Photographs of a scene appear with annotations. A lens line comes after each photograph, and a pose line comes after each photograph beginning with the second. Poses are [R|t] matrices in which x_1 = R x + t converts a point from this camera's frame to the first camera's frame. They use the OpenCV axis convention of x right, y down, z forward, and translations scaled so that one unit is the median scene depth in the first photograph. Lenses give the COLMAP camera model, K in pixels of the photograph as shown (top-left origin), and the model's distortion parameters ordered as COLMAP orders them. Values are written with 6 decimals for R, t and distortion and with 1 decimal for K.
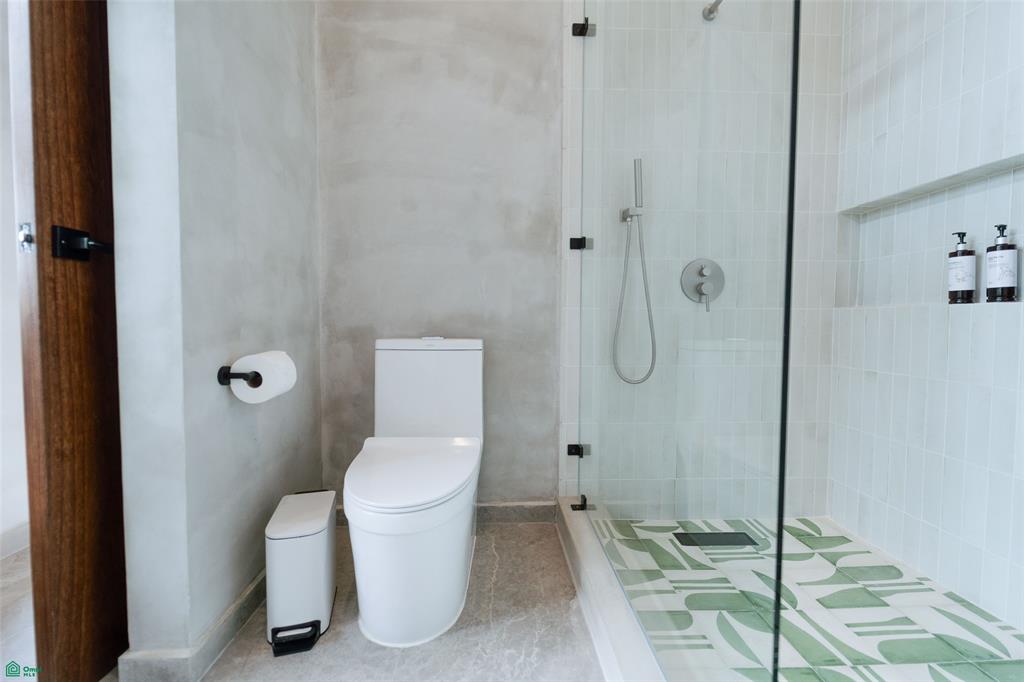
lens RADIAL K [[409.6, 0, 508.3], [0, 409.6, 337.7], [0, 0, 1]] dist [-0.000983, -0.000251]
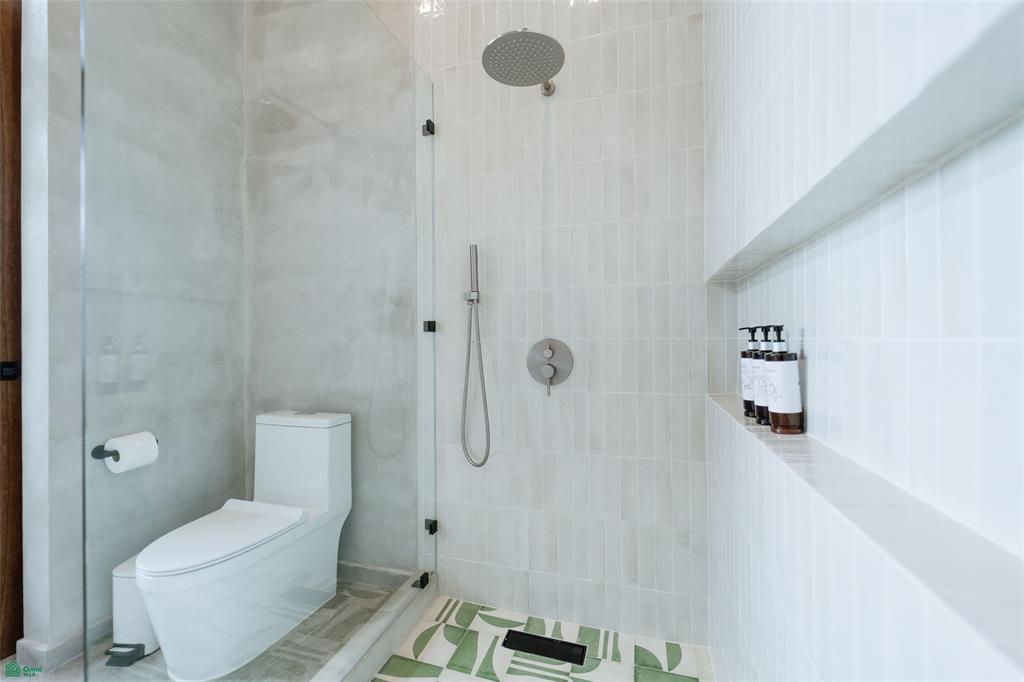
lens RADIAL K [[421.2, 0, 508.8], [0, 421.2, 338.1], [0, 0, 1]] dist [0.000282, -0.000687]
pose [[0.943631, -0.011788, -0.330790, 0.726313], [-0.003078, 0.999010, -0.044381, -0.154282], [0.330985, 0.042897, 0.942660, 0.048527]]
